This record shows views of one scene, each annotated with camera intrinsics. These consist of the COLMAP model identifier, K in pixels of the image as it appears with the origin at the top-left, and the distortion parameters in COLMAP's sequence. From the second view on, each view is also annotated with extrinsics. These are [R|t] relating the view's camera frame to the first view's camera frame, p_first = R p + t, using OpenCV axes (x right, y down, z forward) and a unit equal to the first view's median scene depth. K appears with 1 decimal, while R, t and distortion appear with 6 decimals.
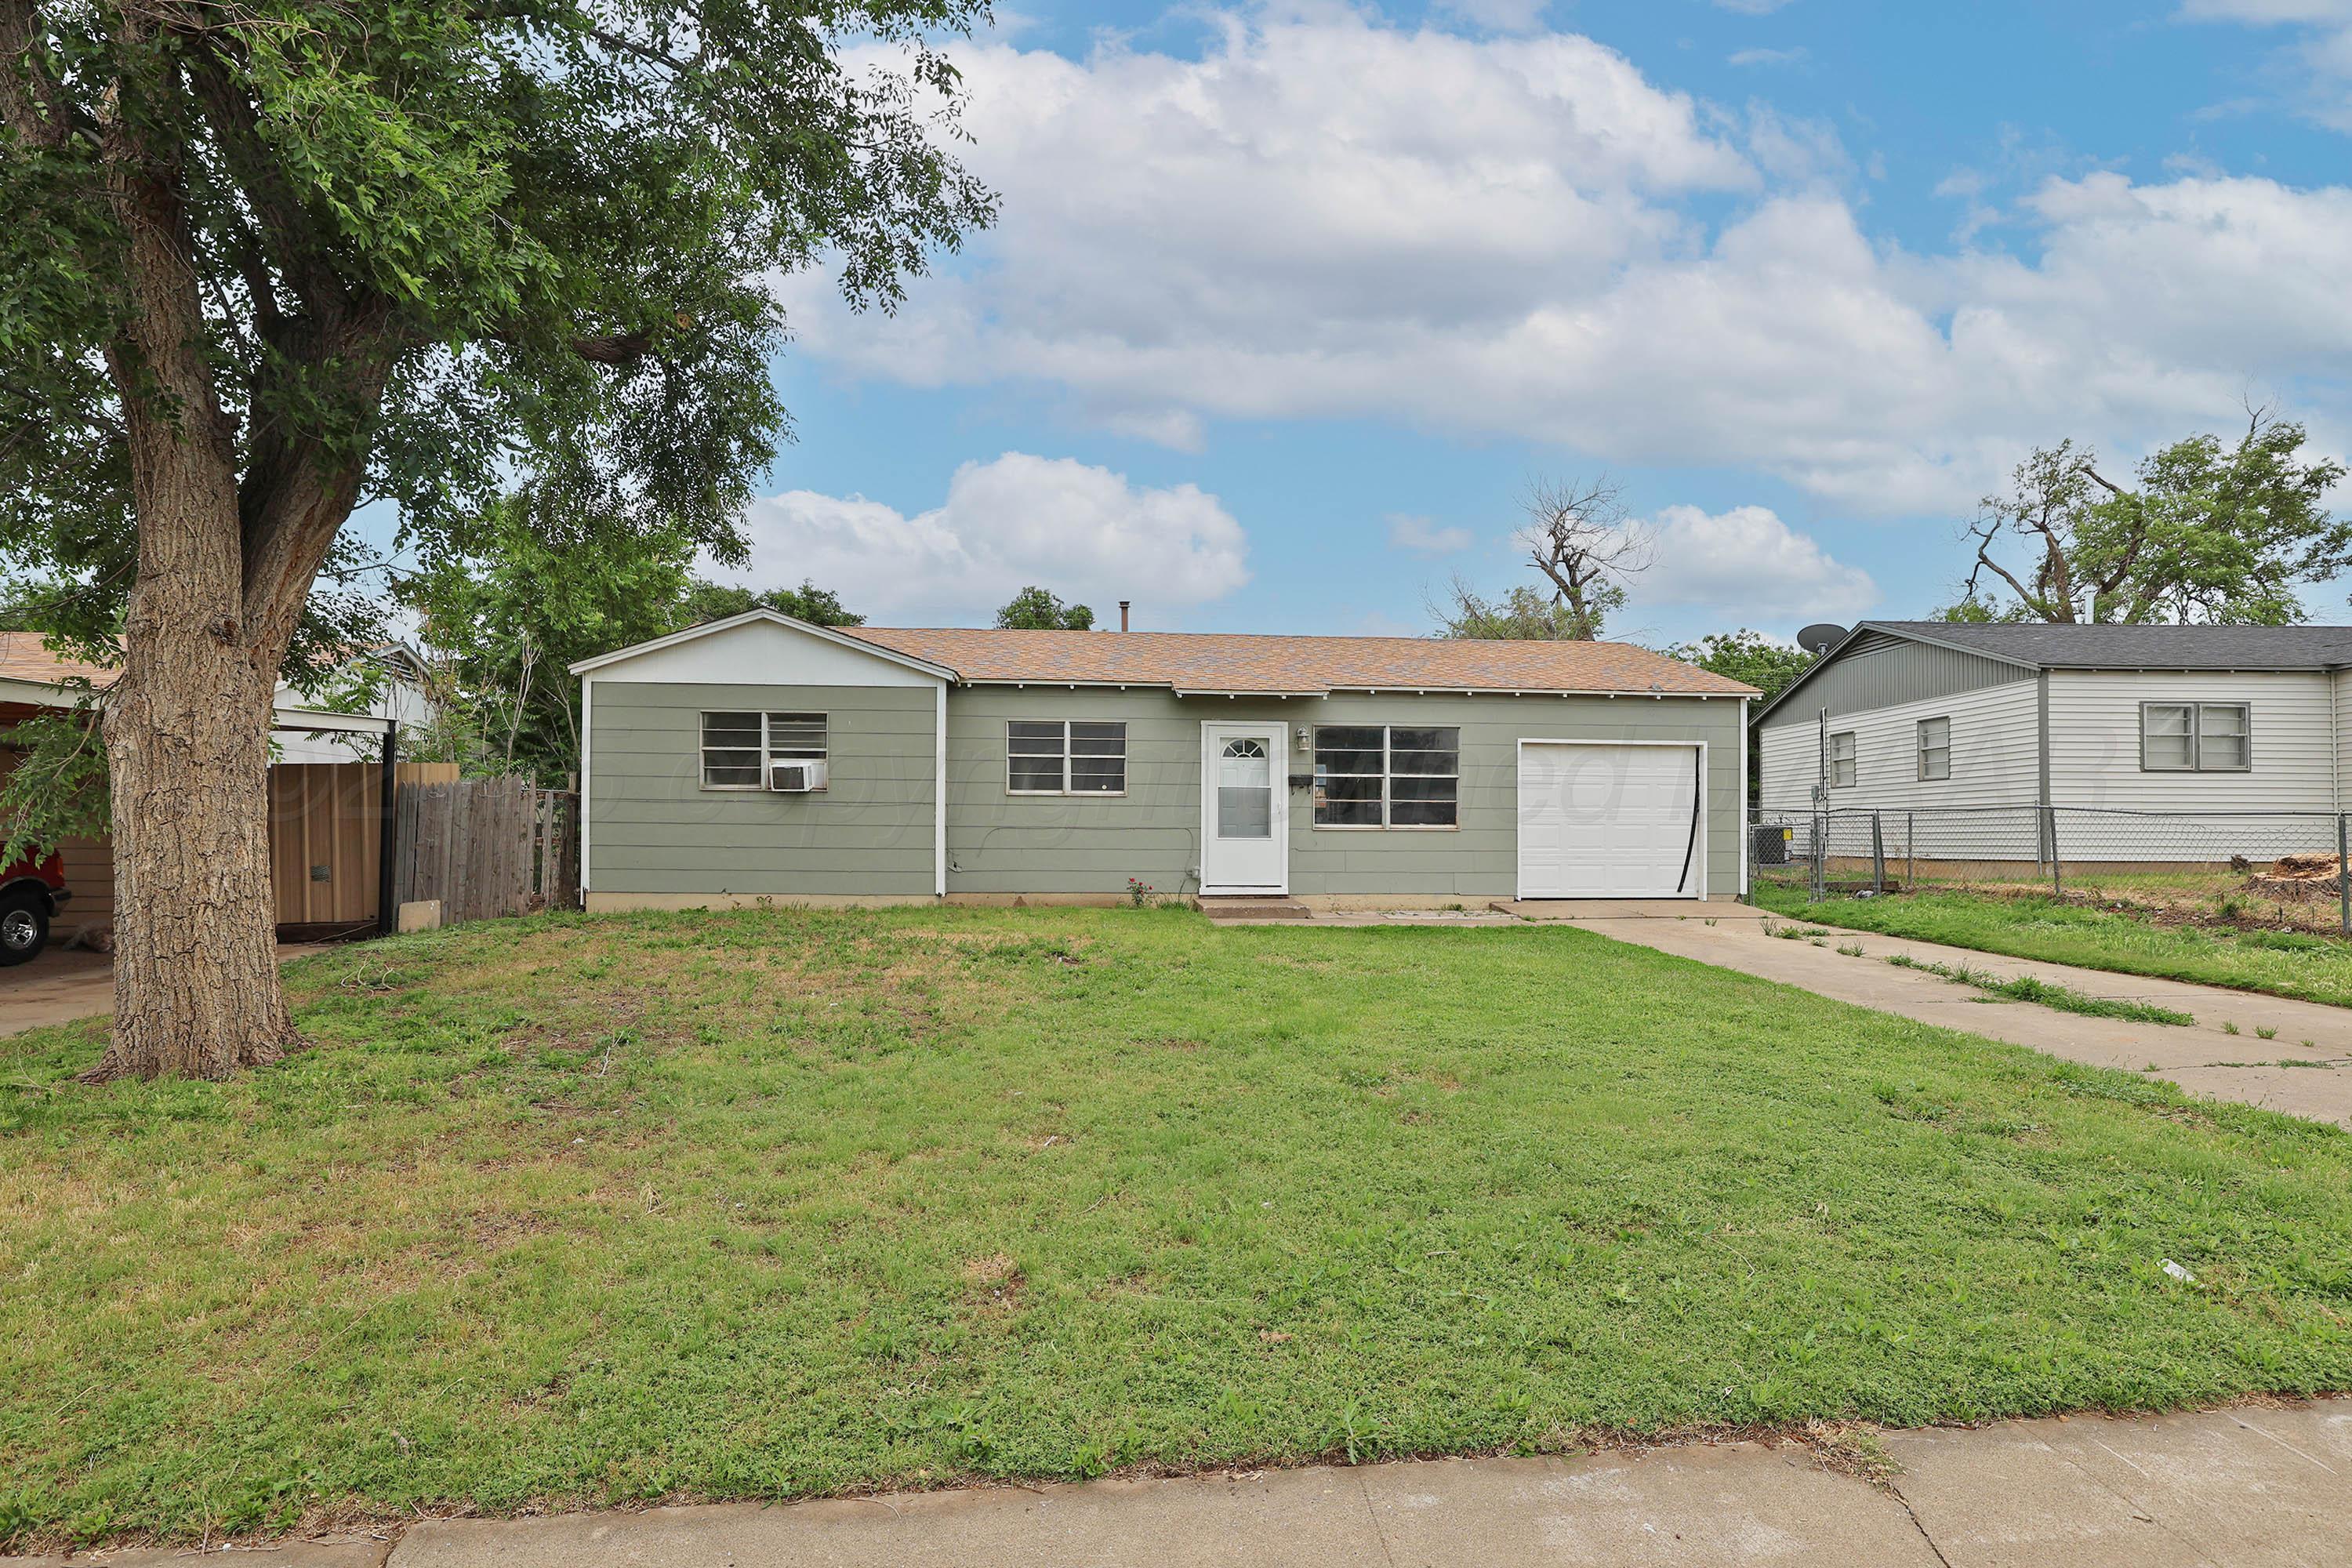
lens RADIAL K [[1027.8, 0, 1141.1], [0, 1027.8, 734.1], [0, 0, 1]] dist [-0.017616, 0.000539]
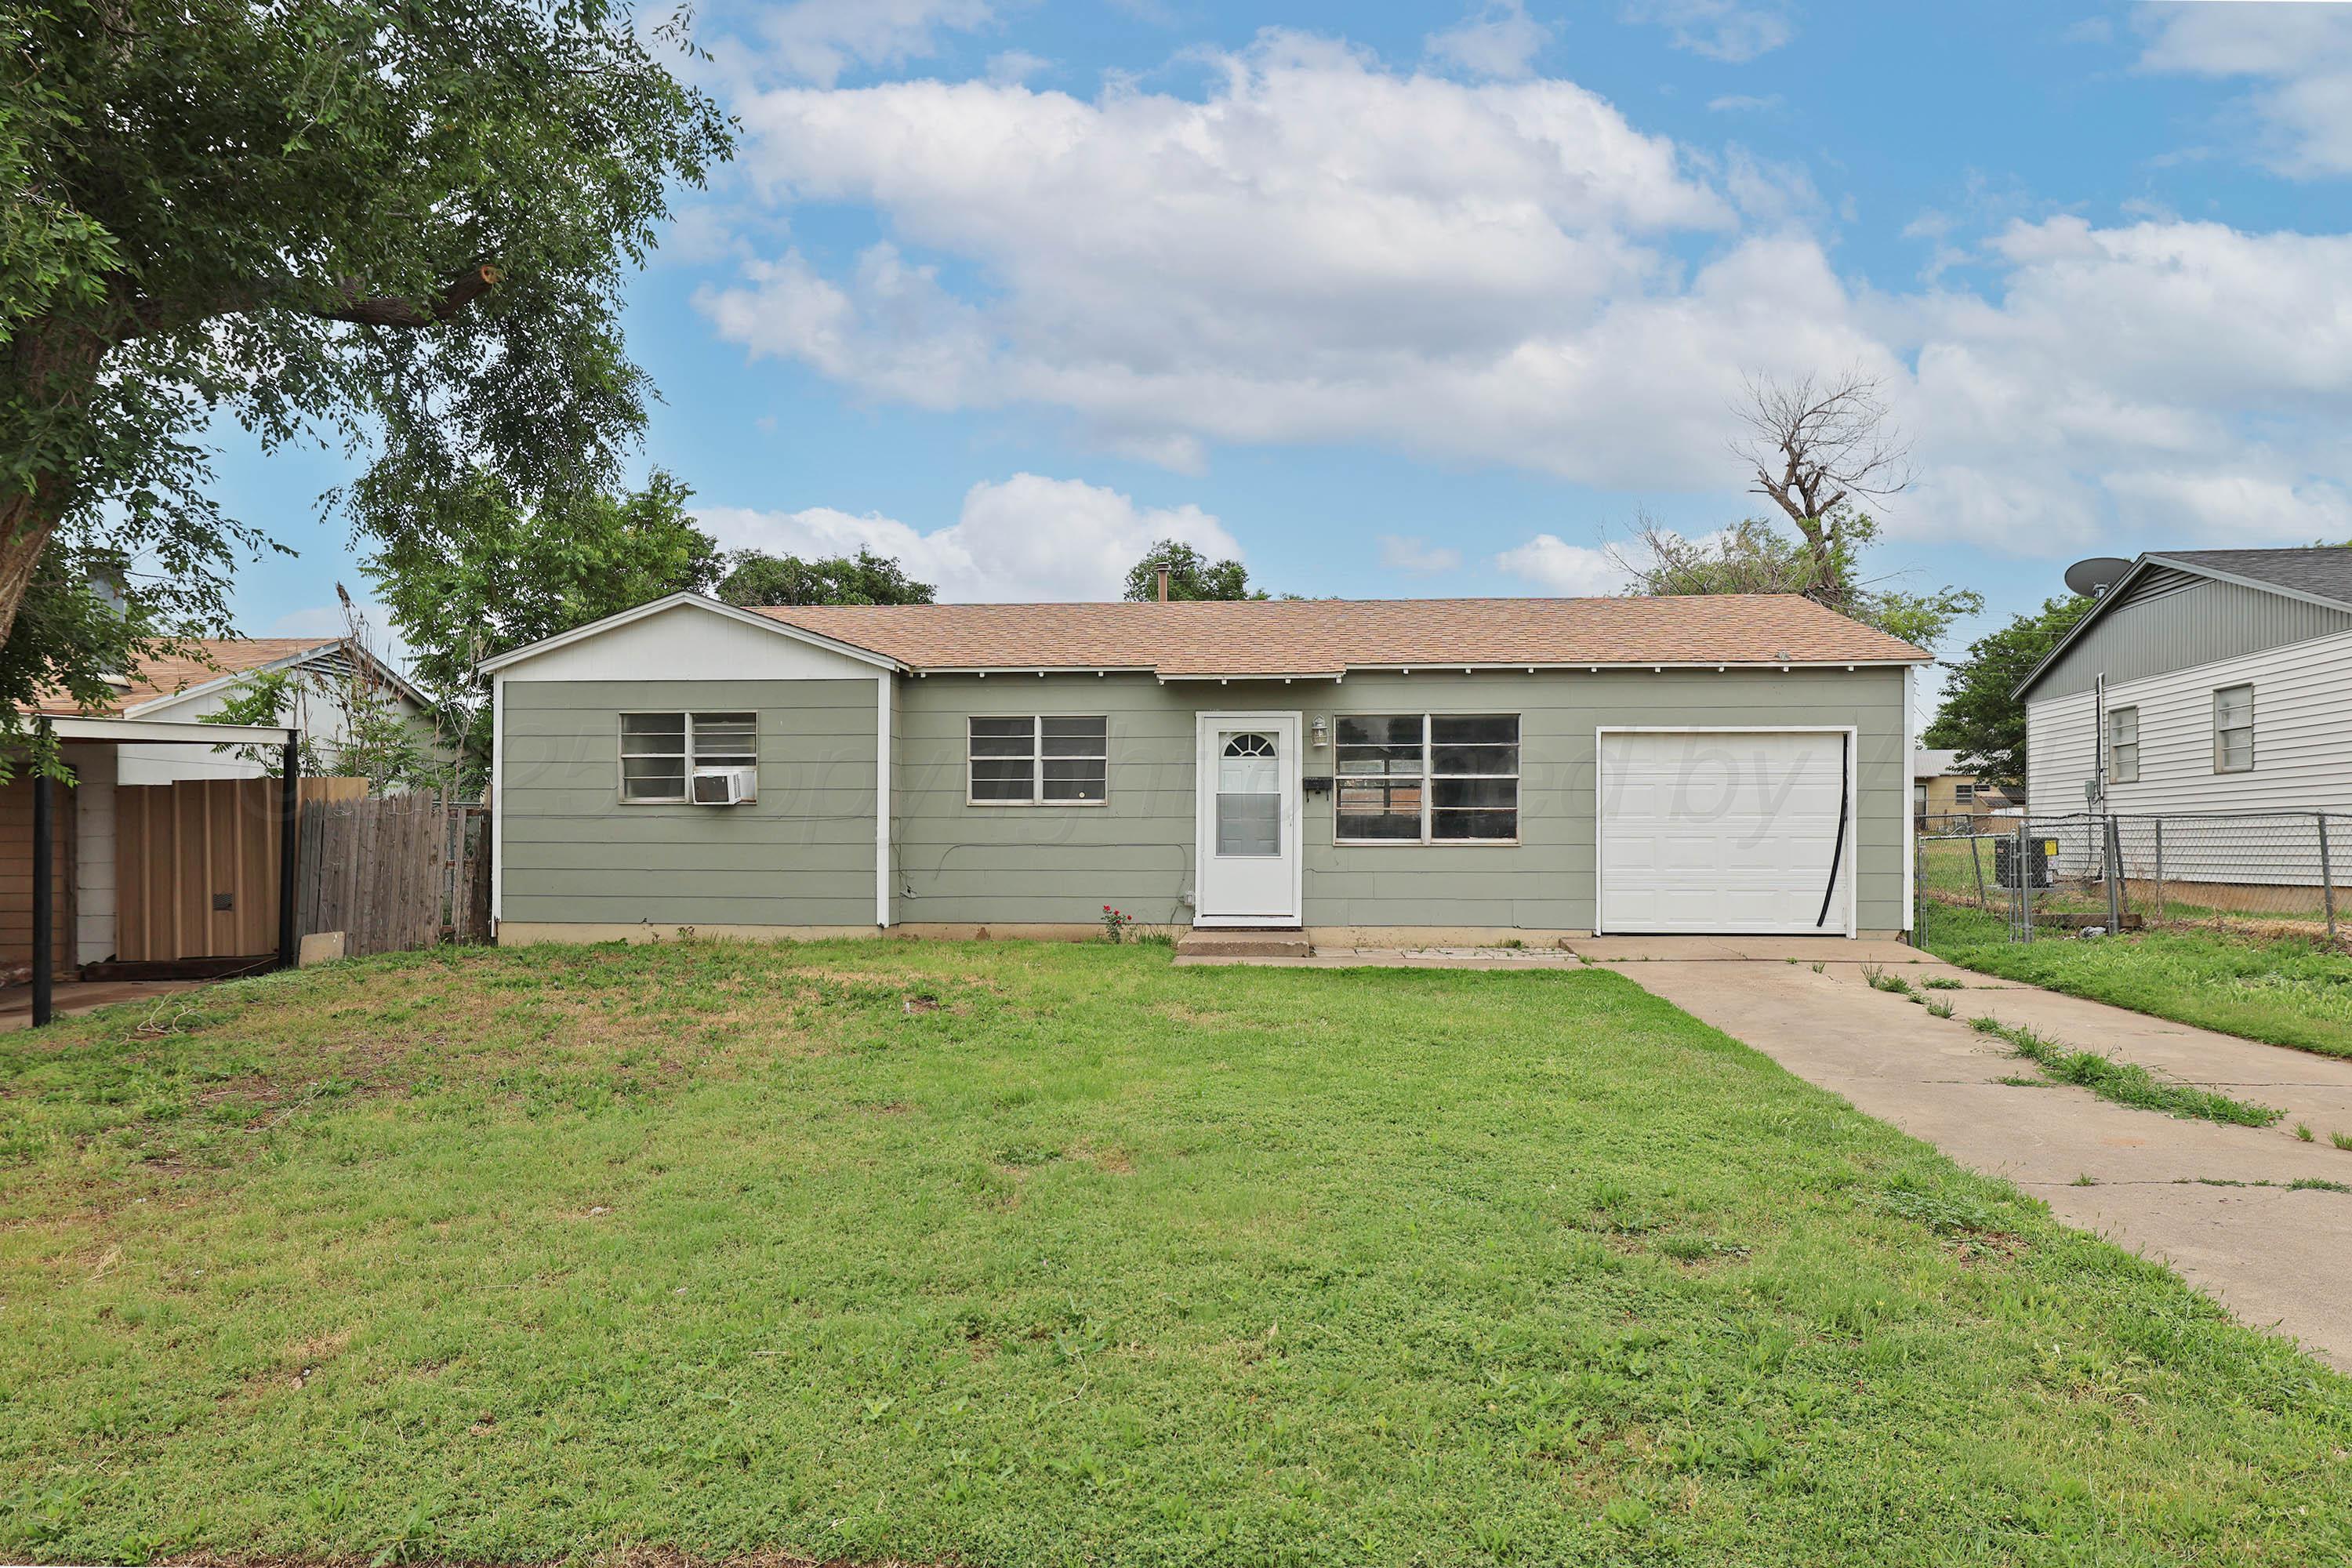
lens RADIAL K [[1289.1, 0, 1176.0], [0, 1289.1, 713.7], [0, 0, 1]] dist [0.005540, -0.000027]
pose [[0.989236, -0.020180, -0.144933, 0.193705], [0.019644, 0.999794, -0.005132, -0.006809], [0.145007, 0.002230, 0.989428, -0.011319]]
